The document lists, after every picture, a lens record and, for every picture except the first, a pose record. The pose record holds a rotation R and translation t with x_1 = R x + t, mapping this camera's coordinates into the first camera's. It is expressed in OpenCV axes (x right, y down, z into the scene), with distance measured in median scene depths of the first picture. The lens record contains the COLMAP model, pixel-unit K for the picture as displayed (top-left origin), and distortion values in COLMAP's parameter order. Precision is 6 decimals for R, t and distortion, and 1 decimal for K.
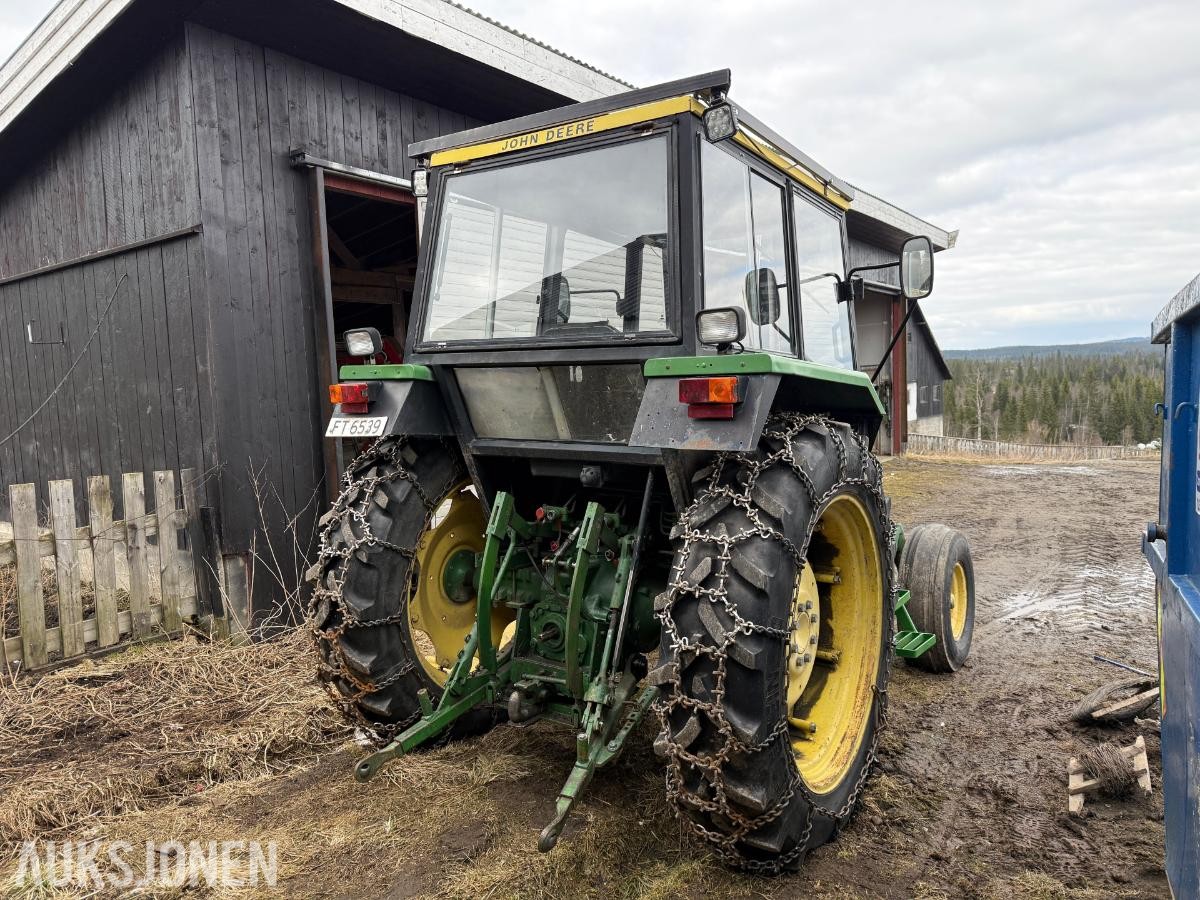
lens RADIAL K [[844.3, 0, 589.1], [0, 844.3, 444.1], [0, 0, 1]] dist [0.074098, -0.110685]
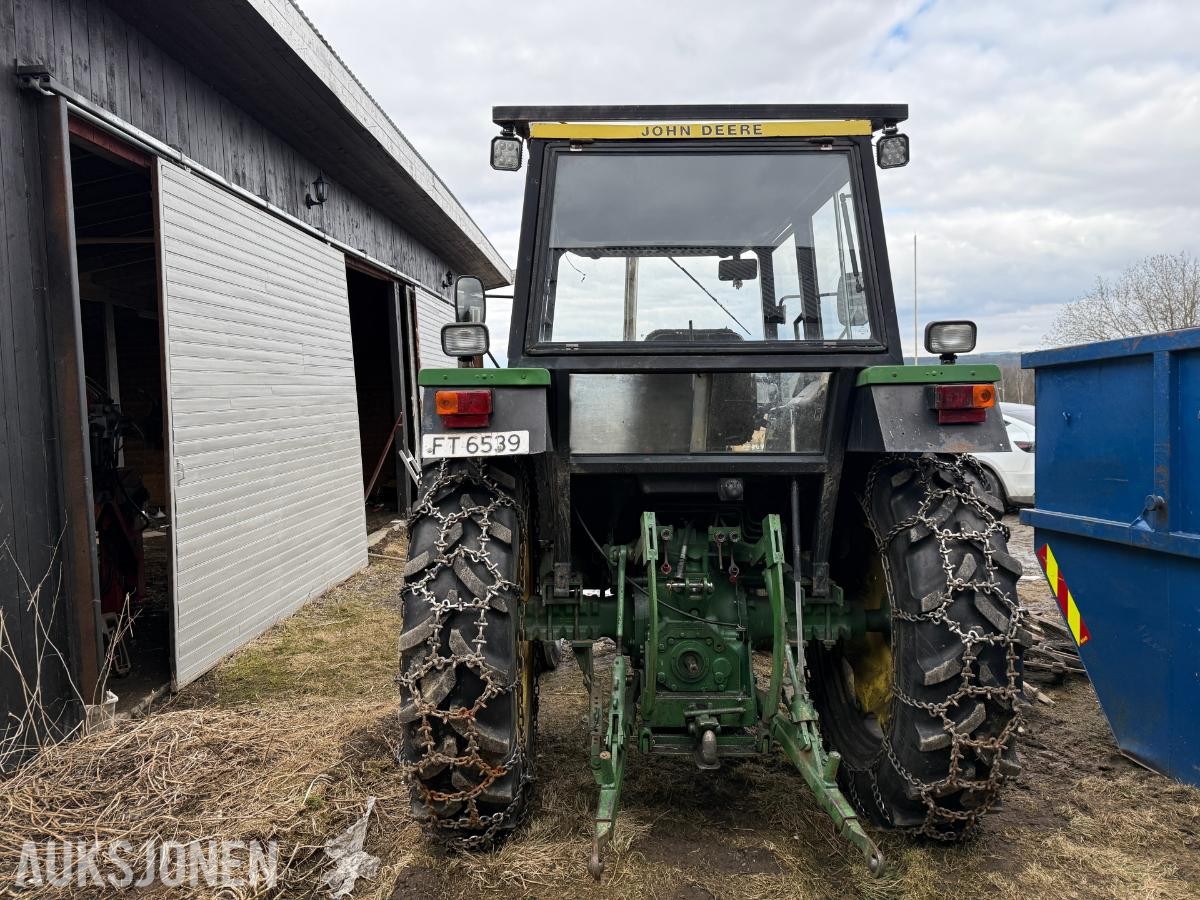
lens RADIAL K [[844.1, 0, 591.6], [0, 844.1, 440.0], [0, 0, 1]] dist [0.035973, -0.040131]
pose [[0.818212, -0.019302, 0.574592, -0.440863], [0.038956, 0.999001, -0.021913, -0.001829], [-0.573595, 0.040313, 0.818146, 0.198908]]
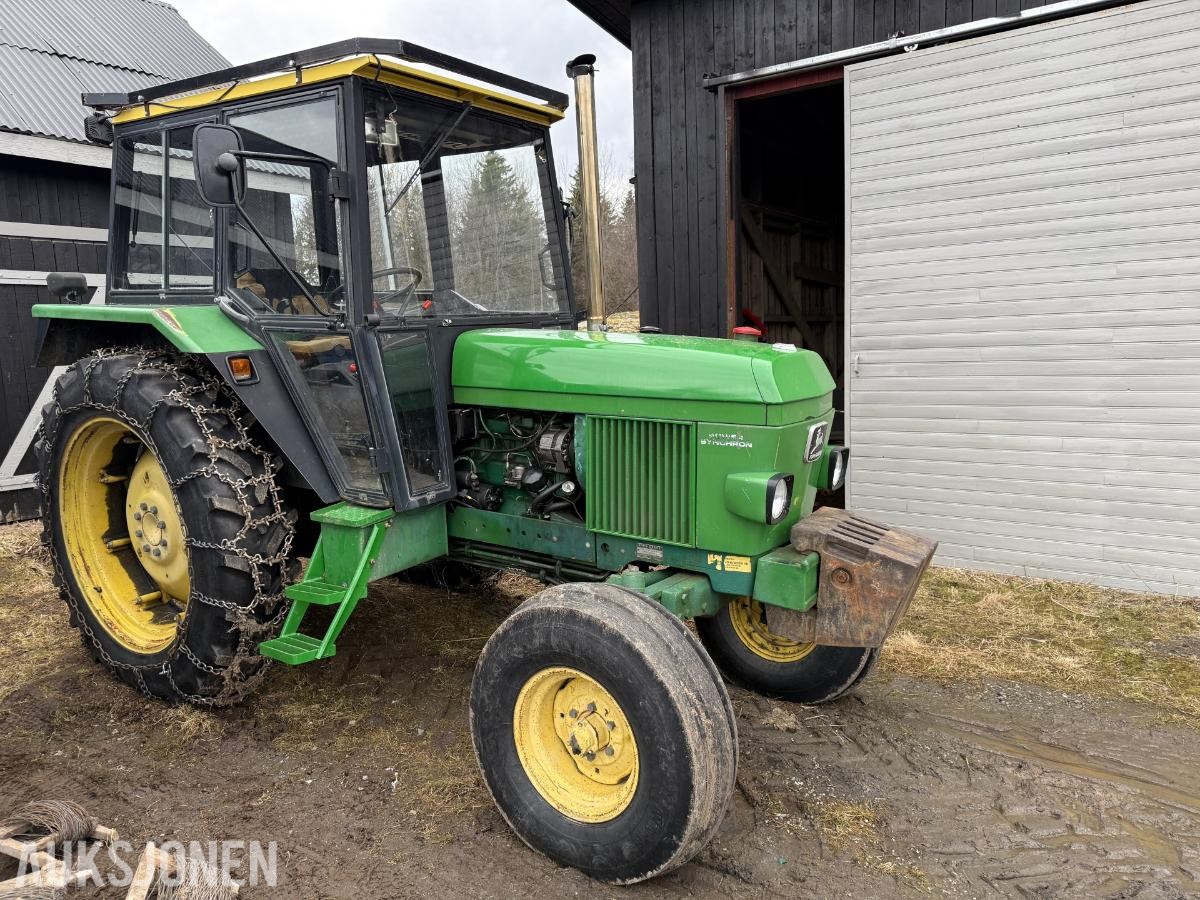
lens RADIAL K [[844.2, 0, 600.0], [0, 844.2, 450.0], [0, 0, 1]] dist [0.050370, -0.061412]
pose [[0.034291, 0.166731, -0.985406, 0.903081], [-0.035460, 0.985568, 0.165524, -0.069314], [0.998783, 0.029267, 0.039709, 0.989306]]
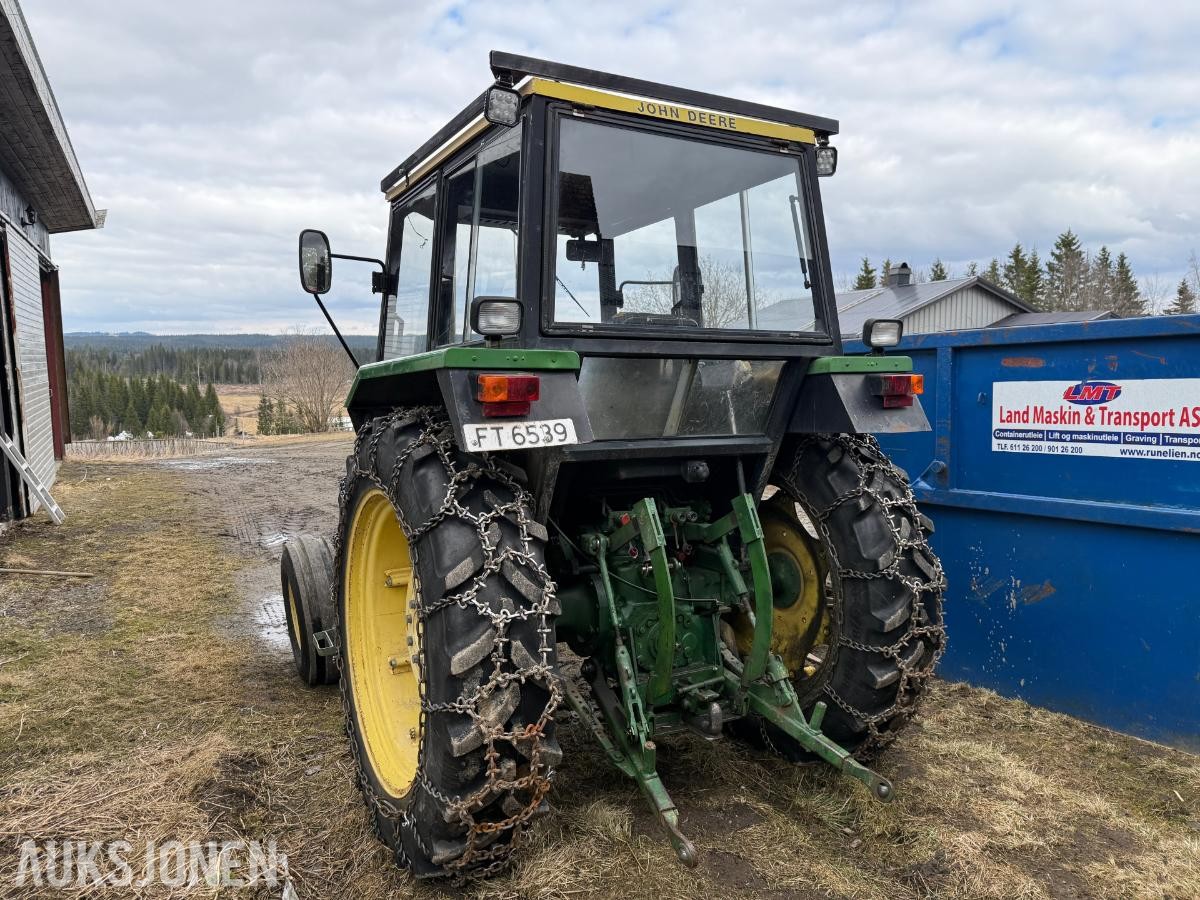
lens RADIAL K [[844.2, 0, 600.0], [0, 844.2, 450.0], [0, 0, 1]] dist [0.050370, -0.061412]
pose [[0.441380, -0.065713, 0.894911, -0.608658], [0.053632, 0.997464, 0.046792, -0.025585], [-0.895716, 0.027343, 0.443785, 0.429593]]
